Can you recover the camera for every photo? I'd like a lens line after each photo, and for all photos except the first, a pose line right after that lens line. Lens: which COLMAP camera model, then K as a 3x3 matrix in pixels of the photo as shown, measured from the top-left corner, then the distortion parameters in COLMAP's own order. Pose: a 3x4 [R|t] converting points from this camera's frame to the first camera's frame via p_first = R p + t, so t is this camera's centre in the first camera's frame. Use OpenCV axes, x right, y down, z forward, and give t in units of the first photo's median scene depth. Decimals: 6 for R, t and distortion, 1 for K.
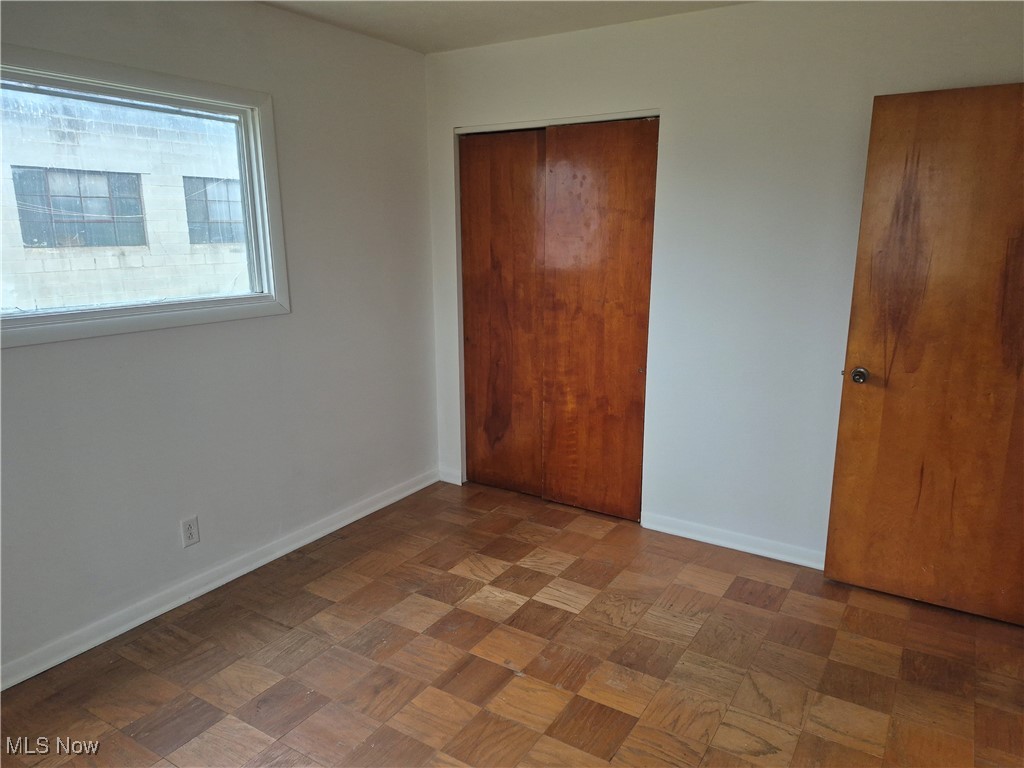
lens RADIAL K [[709.5, 0, 513.9], [0, 709.5, 381.4], [0, 0, 1]] dist [0.094470, -0.095513]
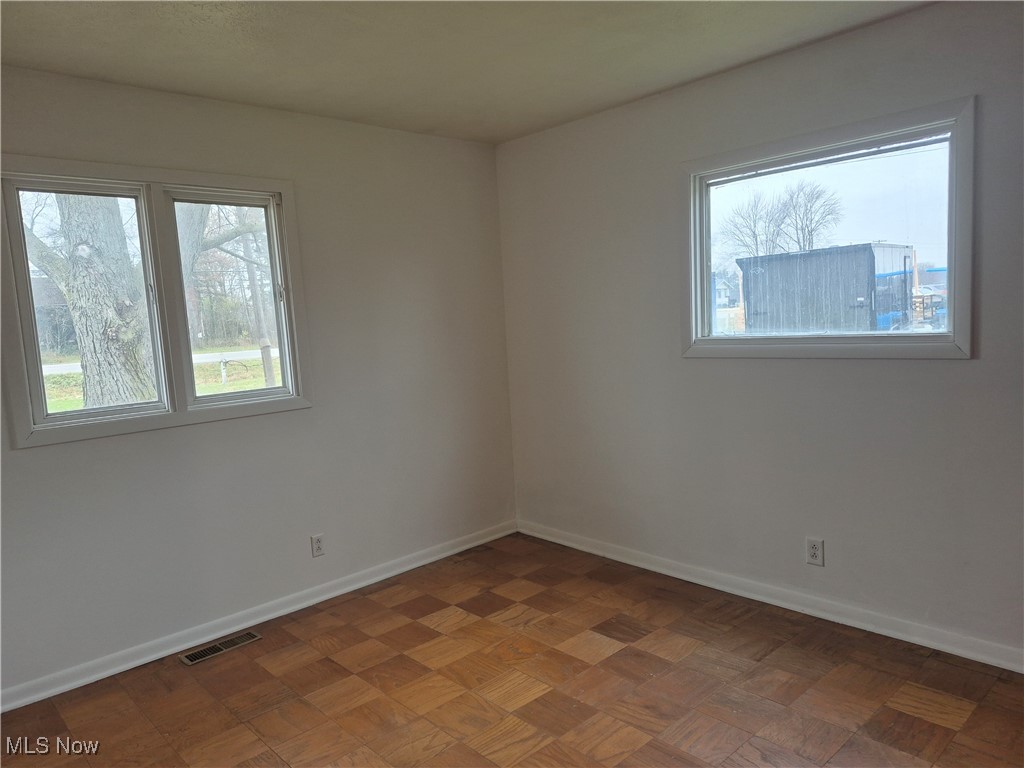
lens RADIAL K [[709.5, 0, 508.2], [0, 709.5, 389.8], [0, 0, 1]] dist [0.094470, -0.095513]
pose [[-0.261521, 0.111616, -0.958722, 0.707394], [-0.153717, 0.975797, 0.155535, -0.125944], [0.952879, 0.188048, -0.238034, 0.858201]]
